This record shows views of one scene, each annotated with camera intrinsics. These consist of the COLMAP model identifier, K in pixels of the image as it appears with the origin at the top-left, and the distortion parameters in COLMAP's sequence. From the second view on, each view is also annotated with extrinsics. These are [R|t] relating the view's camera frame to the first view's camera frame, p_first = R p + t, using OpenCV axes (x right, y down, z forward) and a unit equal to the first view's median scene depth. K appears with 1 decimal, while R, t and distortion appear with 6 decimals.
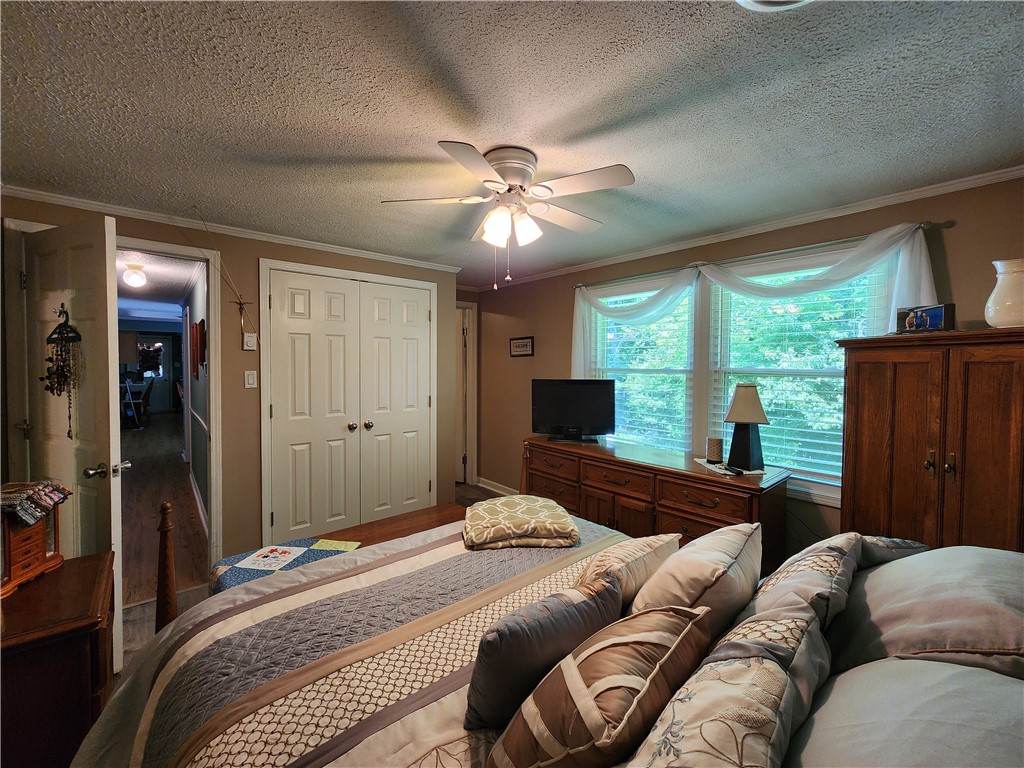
lens RADIAL K [[422.0, 0, 510.9], [0, 422.0, 379.1], [0, 0, 1]] dist [-0.002532, 0.000426]
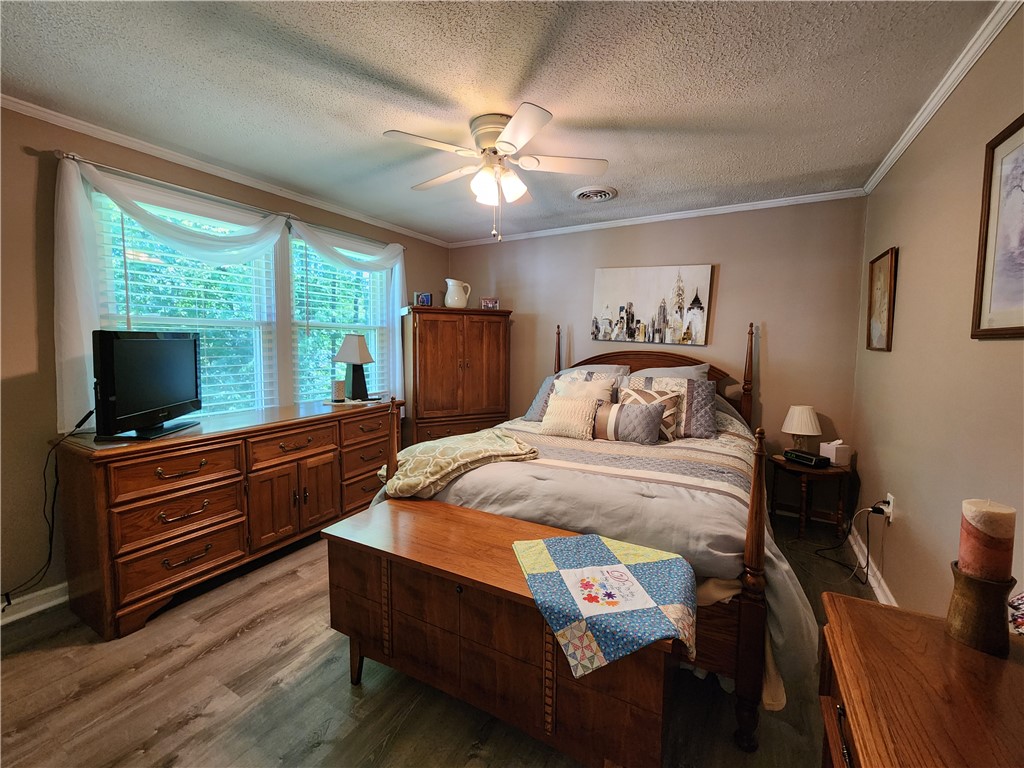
lens RADIAL K [[422.0, 0, 511.4], [0, 422.0, 376.2], [0, 0, 1]] dist [-0.002532, 0.000426]
pose [[-0.340576, -0.081510, 0.936677, -0.813137], [0.026214, 0.995025, 0.096119, 0.028787], [-0.939852, 0.057290, -0.336745, 0.992518]]
